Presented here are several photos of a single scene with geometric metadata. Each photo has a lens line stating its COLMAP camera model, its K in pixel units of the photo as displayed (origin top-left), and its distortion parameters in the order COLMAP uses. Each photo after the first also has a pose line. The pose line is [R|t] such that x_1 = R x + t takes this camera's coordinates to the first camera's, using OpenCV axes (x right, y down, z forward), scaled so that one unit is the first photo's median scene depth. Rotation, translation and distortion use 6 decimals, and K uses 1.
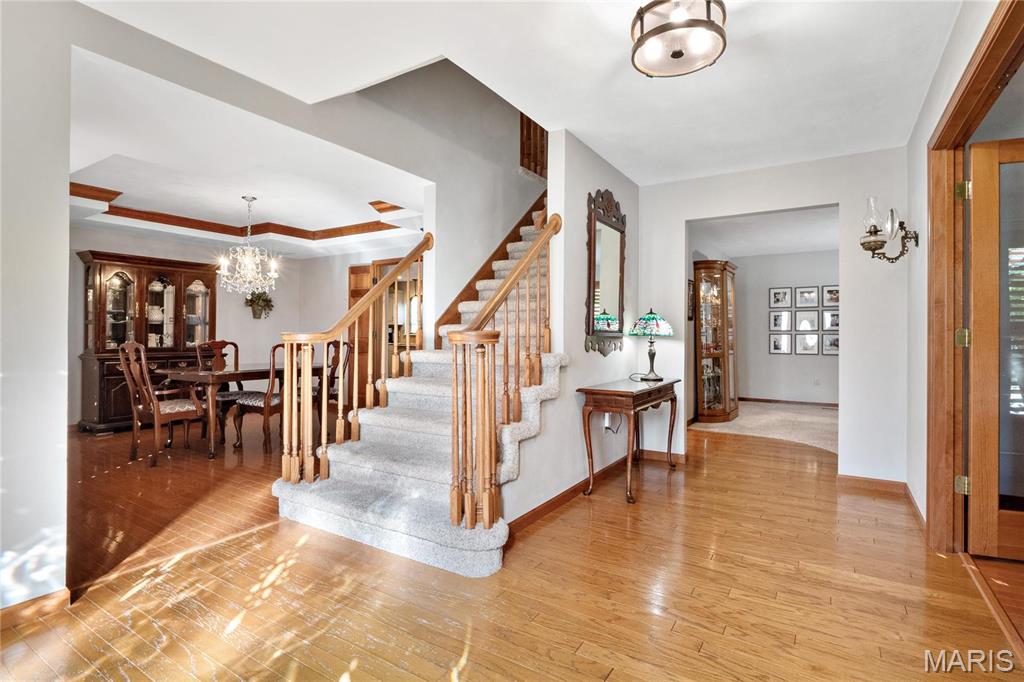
lens RADIAL K [[509.5, 0, 511.2], [0, 509.5, 330.4], [0, 0, 1]] dist [-0.005116, -0.001930]
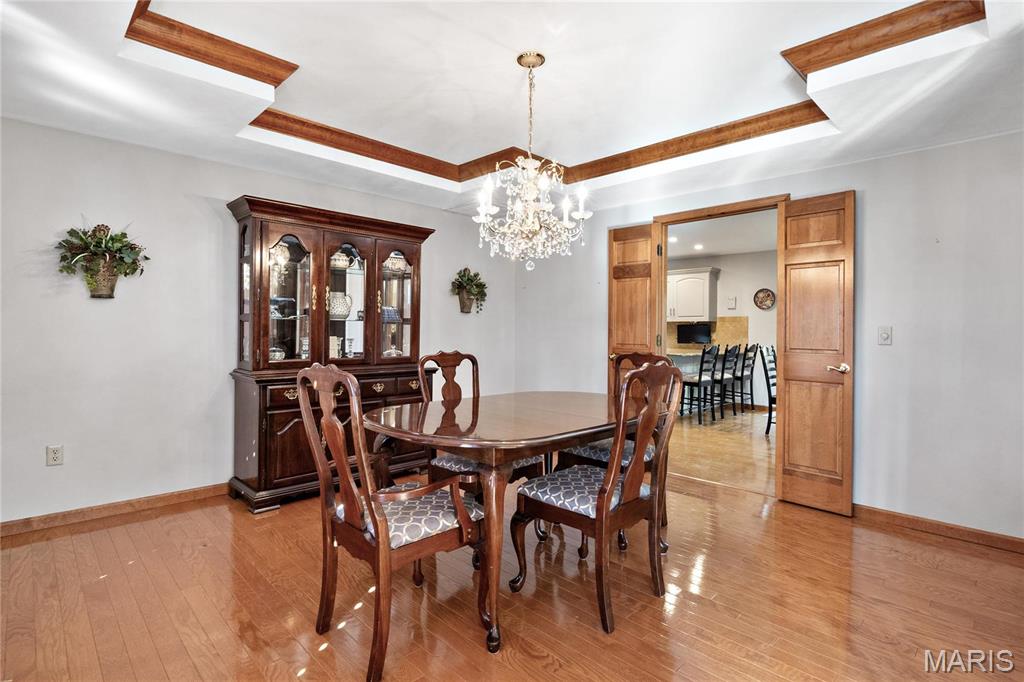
lens RADIAL K [[509.5, 0, 511.2], [0, 509.5, 330.4], [0, 0, 1]] dist [-0.005116, -0.001930]
pose [[0.974730, 0.006258, -0.223301, -0.357621], [-0.005082, 0.999970, 0.005840, -0.005858], [0.223330, -0.004558, 0.974732, 0.443155]]
